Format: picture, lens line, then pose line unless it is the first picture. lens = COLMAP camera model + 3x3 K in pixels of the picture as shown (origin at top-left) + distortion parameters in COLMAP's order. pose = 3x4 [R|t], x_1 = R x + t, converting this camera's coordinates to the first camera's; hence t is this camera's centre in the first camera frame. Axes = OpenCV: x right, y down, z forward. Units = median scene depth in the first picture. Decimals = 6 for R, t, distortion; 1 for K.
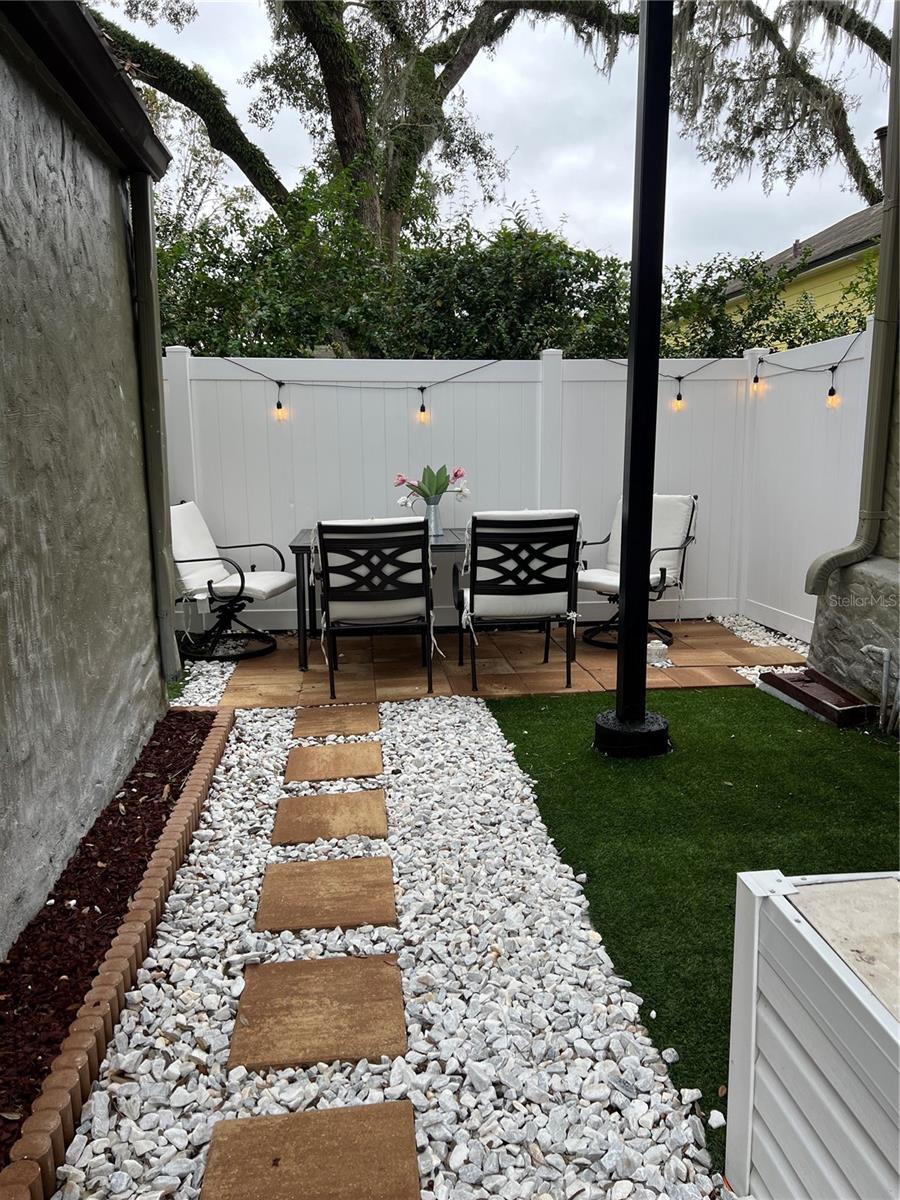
lens RADIAL K [[903.5, 0, 450.0], [0, 903.5, 600.0], [0, 0, 1]] dist [0.079493, -0.097756]
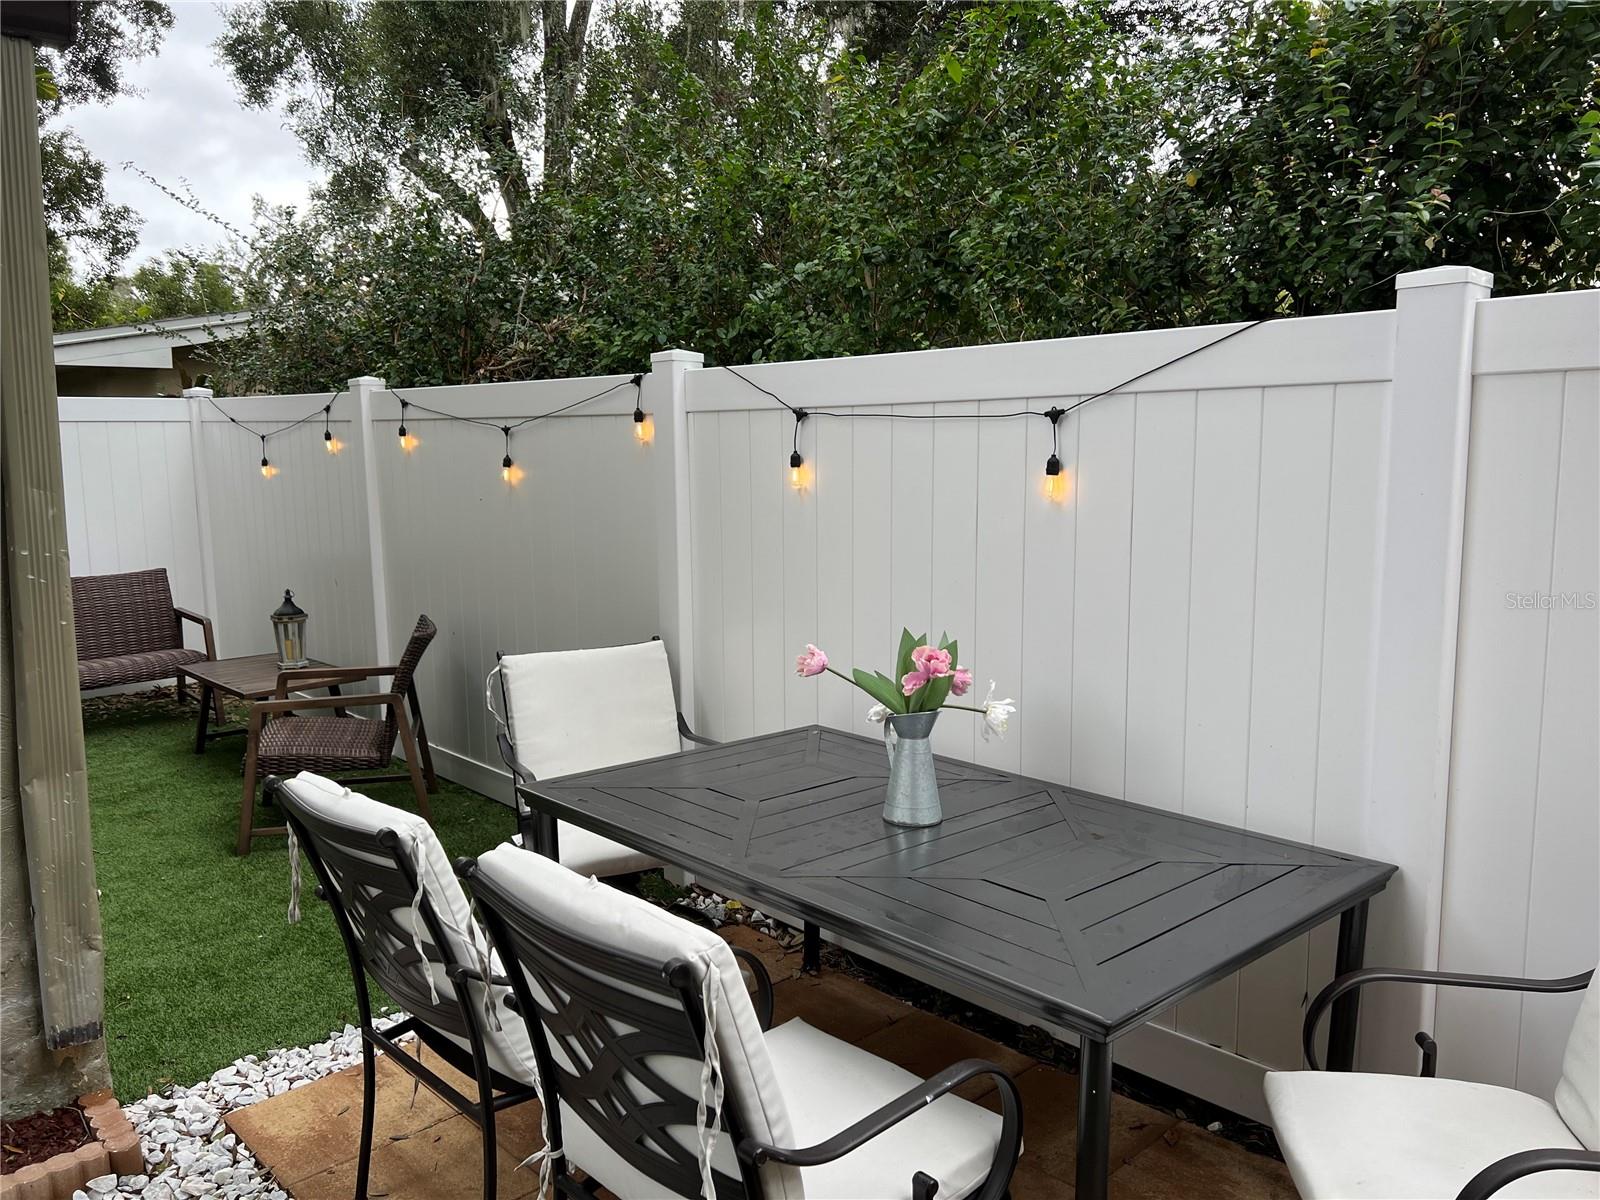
lens RADIAL K [[1204.7, 0, 800.0], [0, 1204.7, 600.0], [0, 0, 1]] dist [0.079493, -0.097756]
pose [[0.581370, 0.099201, -0.807569, 0.309489], [-0.140254, 0.989901, 0.020629, -0.147729], [0.801460, 0.101272, 0.589412, 0.608469]]
